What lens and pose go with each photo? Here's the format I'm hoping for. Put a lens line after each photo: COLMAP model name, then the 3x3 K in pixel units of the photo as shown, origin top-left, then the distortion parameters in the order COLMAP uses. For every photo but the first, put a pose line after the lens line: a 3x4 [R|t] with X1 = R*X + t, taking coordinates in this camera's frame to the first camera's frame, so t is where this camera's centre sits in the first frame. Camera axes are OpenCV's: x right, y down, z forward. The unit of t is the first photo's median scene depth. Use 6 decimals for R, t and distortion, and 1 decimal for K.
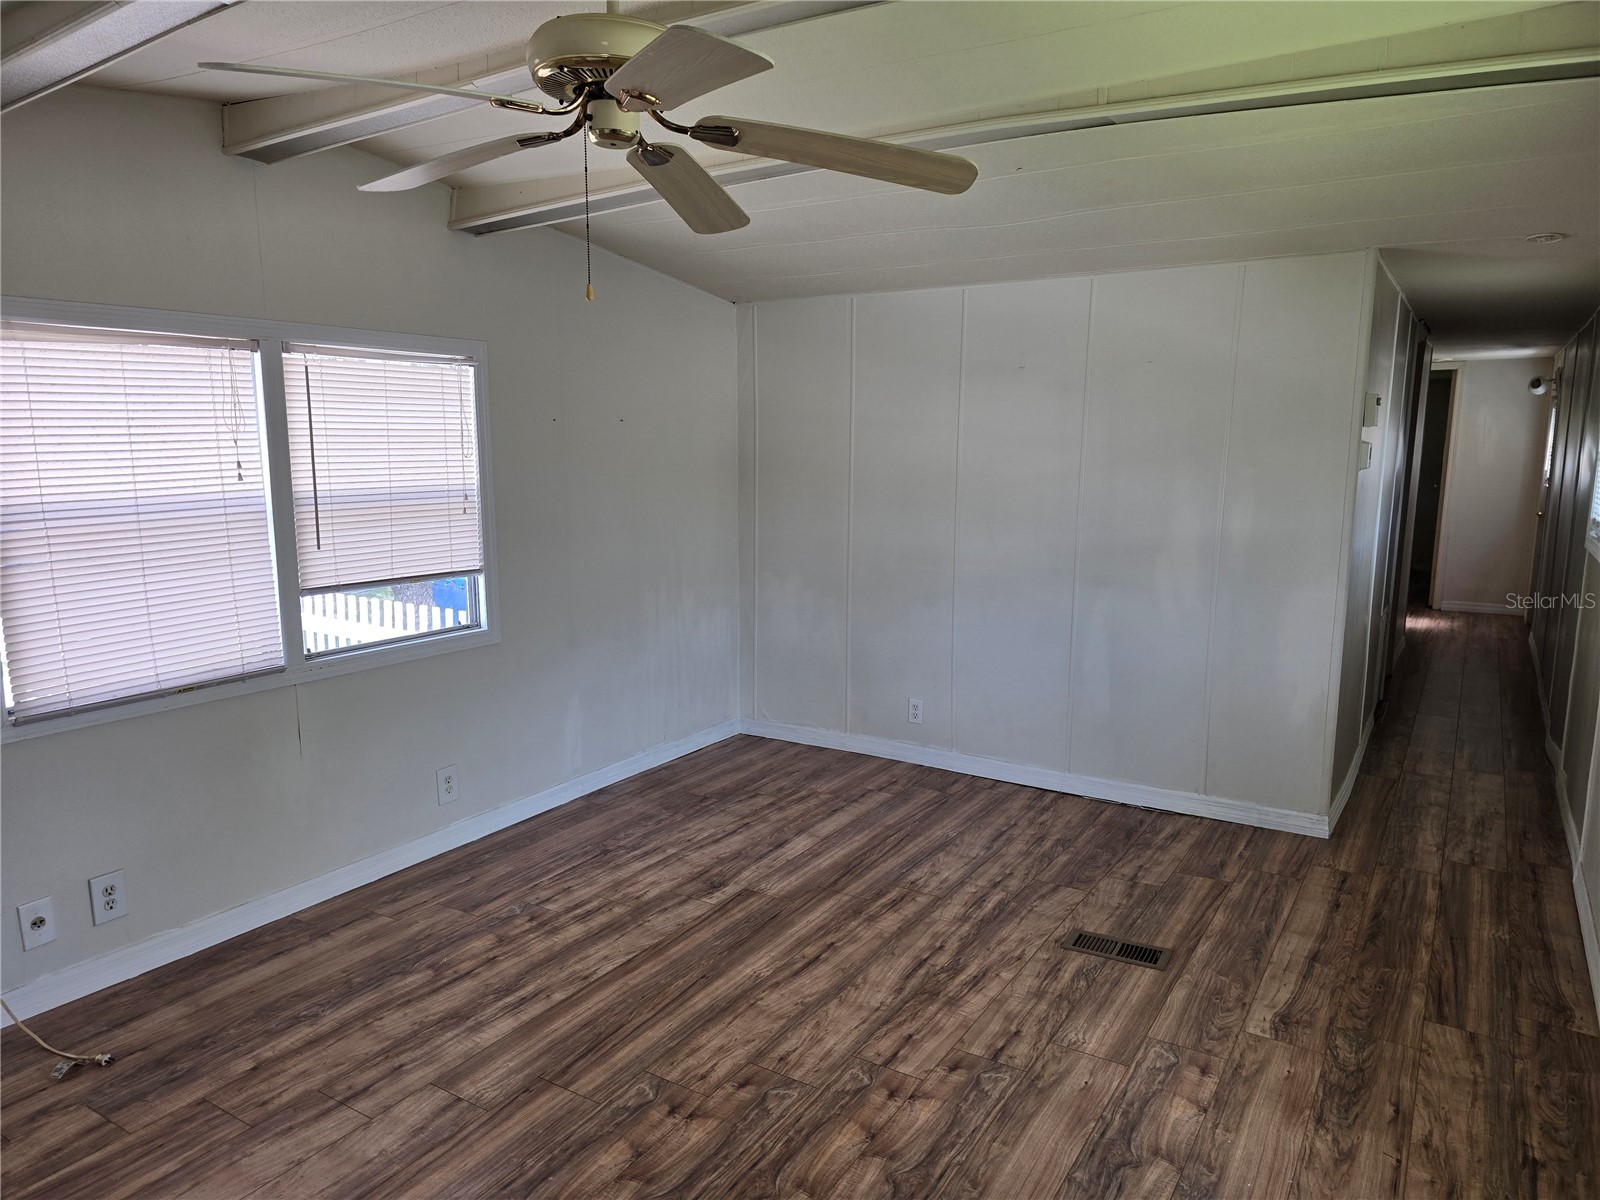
lens RADIAL K [[1089.5, 0, 794.7], [0, 1089.5, 599.4], [0, 0, 1]] dist [0.033650, -0.041937]
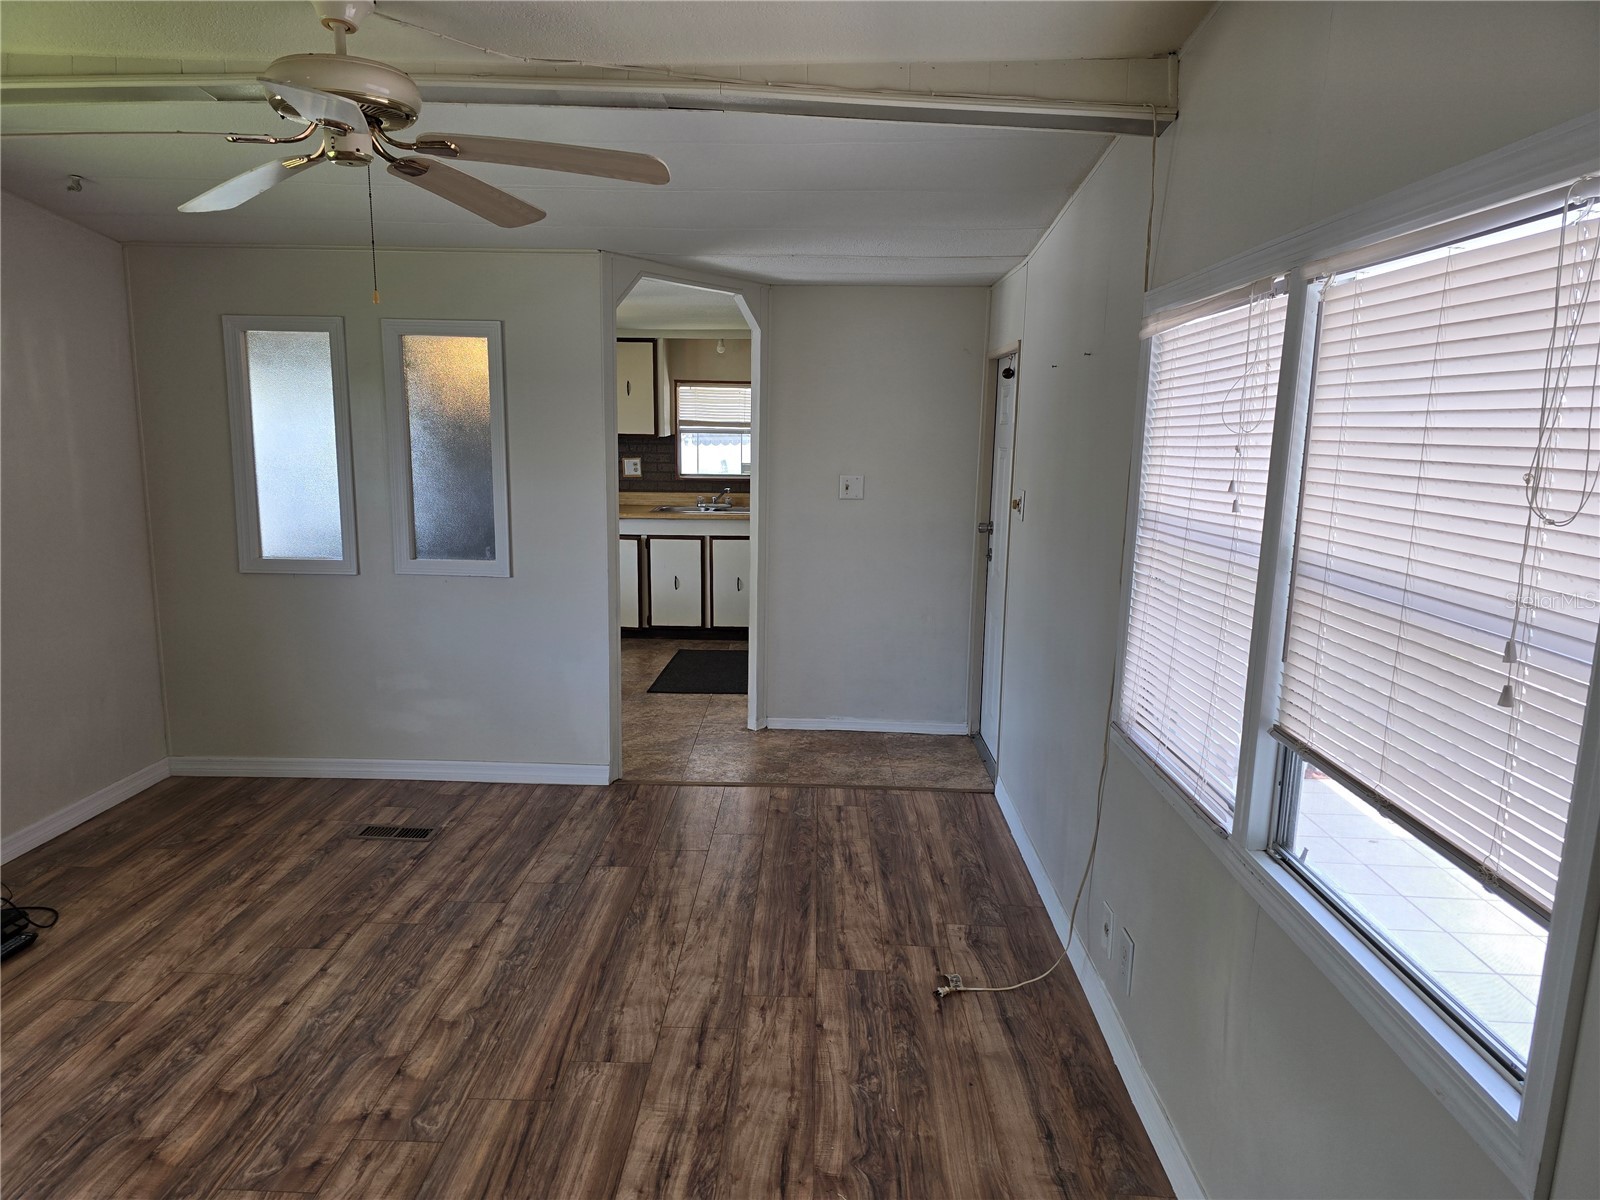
lens RADIAL K [[1089.5, 0, 801.1], [0, 1089.5, 609.3], [0, 0, 1]] dist [0.033650, -0.041937]
pose [[-0.862976, 0.059544, -0.501725, 0.027116], [-0.102413, 0.951802, 0.289111, -0.233969], [0.494757, 0.300878, -0.815284, 1.559242]]
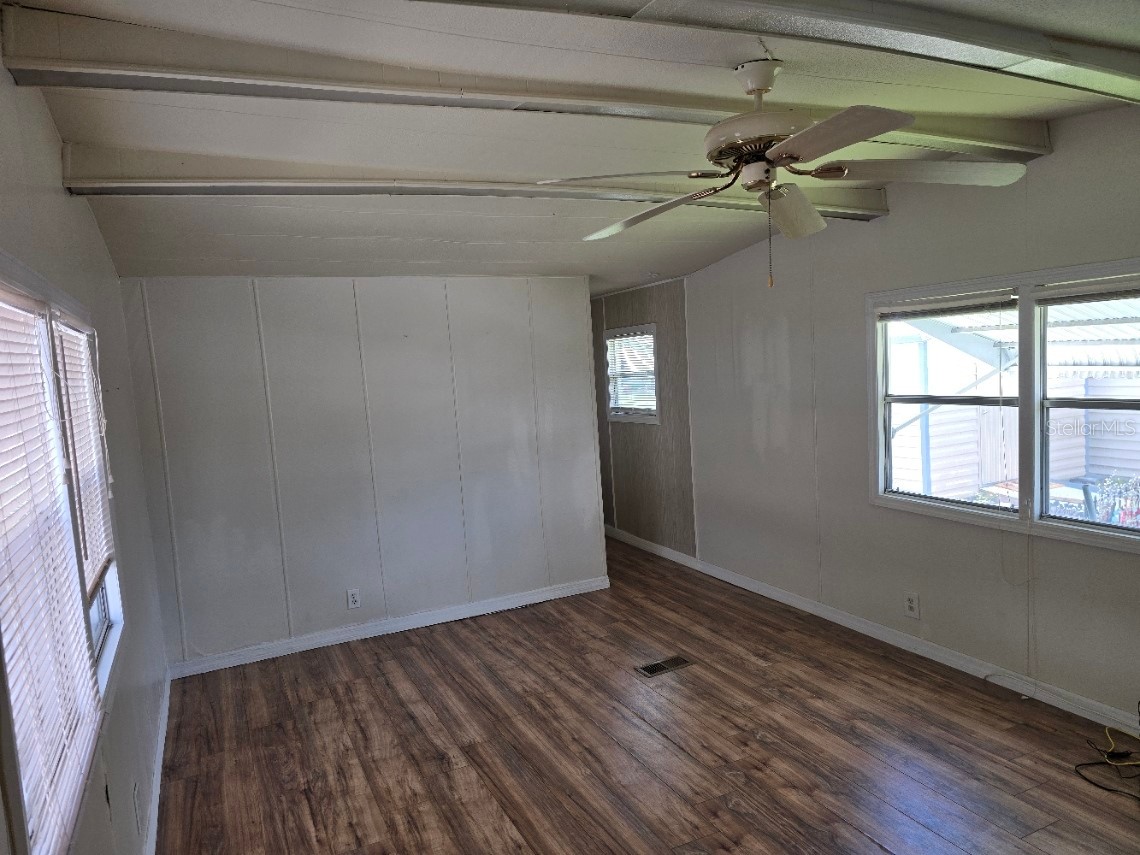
lens RADIAL K [[761.6, 0, 571.3], [0, 761.6, 430.1], [0, 0, 1]] dist [0.049238, -0.016689]
pose [[0.540825, -0.114796, 0.833265, -0.721421], [0.188127, 0.982056, 0.013192, -0.085359], [-0.819827, 0.149625, 0.552716, 0.385791]]
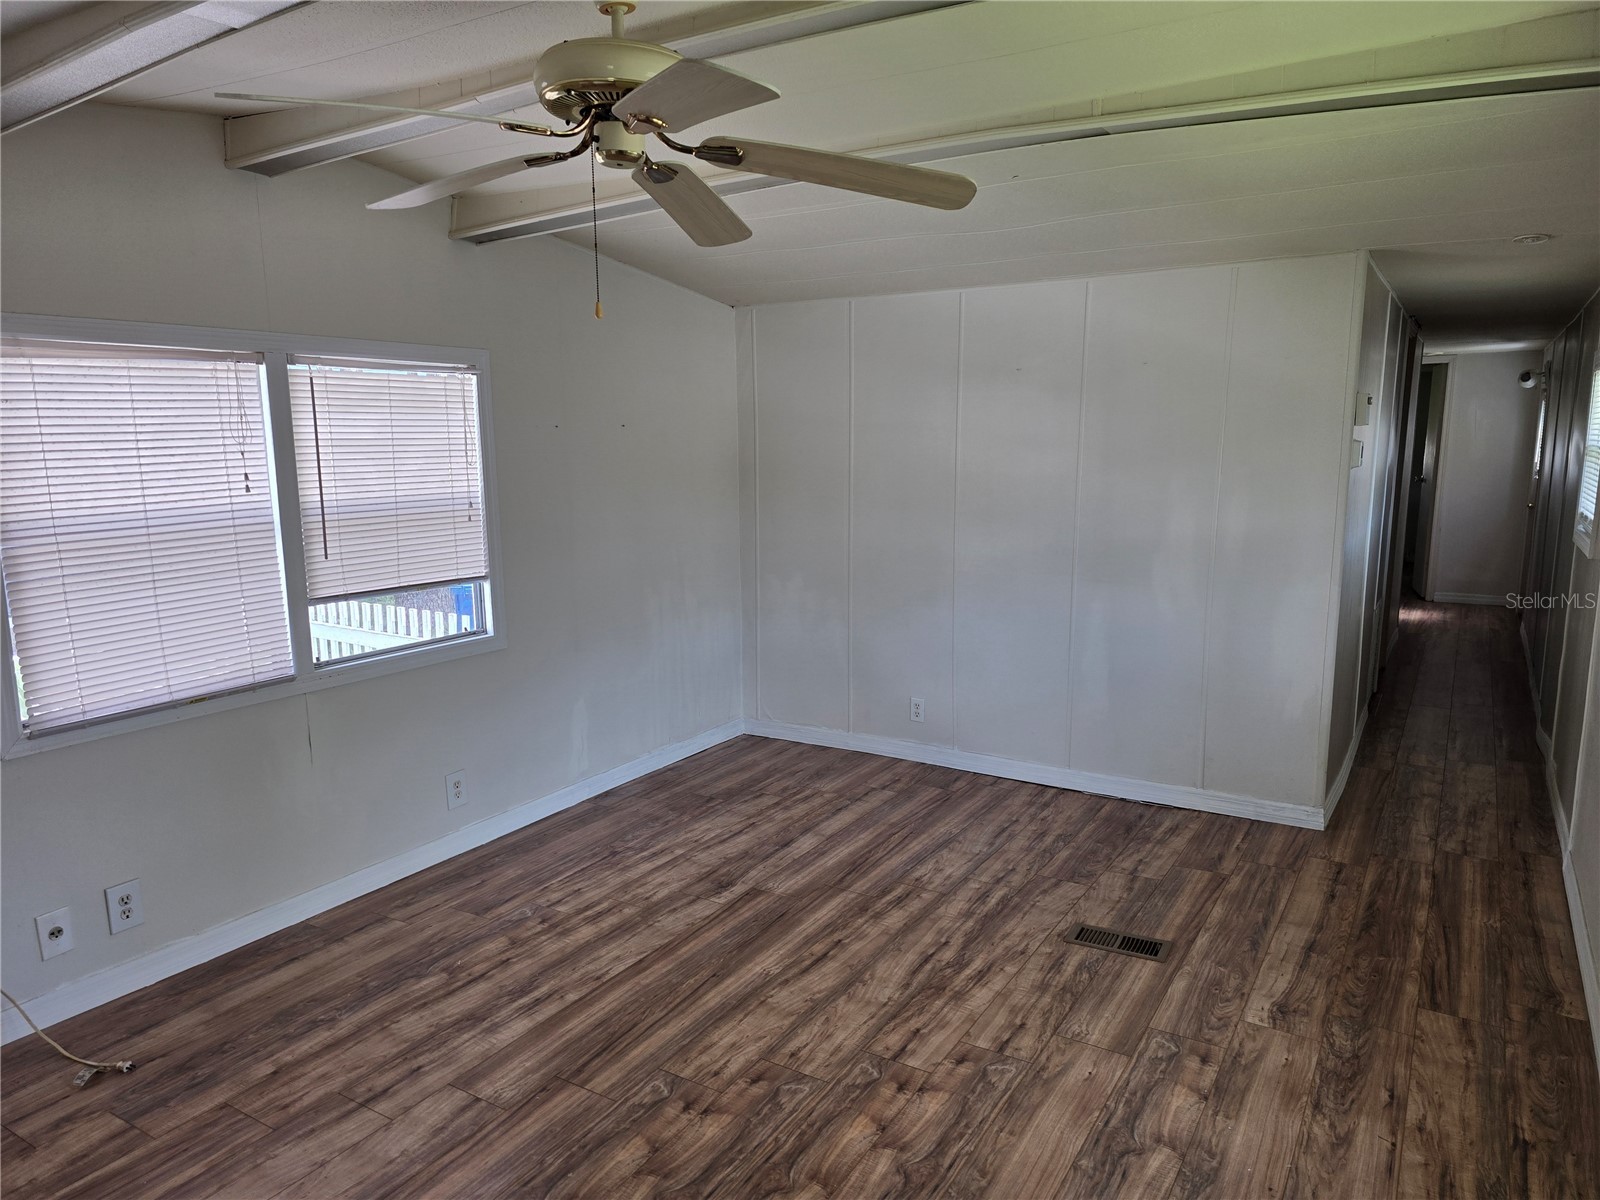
lens RADIAL K [[1089.5, 0, 801.5], [0, 1089.5, 606.3], [0, 0, 1]] dist [0.033650, -0.041937]
pose [[0.999883, -0.012326, 0.009096, -0.006922], [0.012229, 0.999868, 0.010705, -0.008553], [-0.009226, -0.010592, 0.999901, -0.015616]]
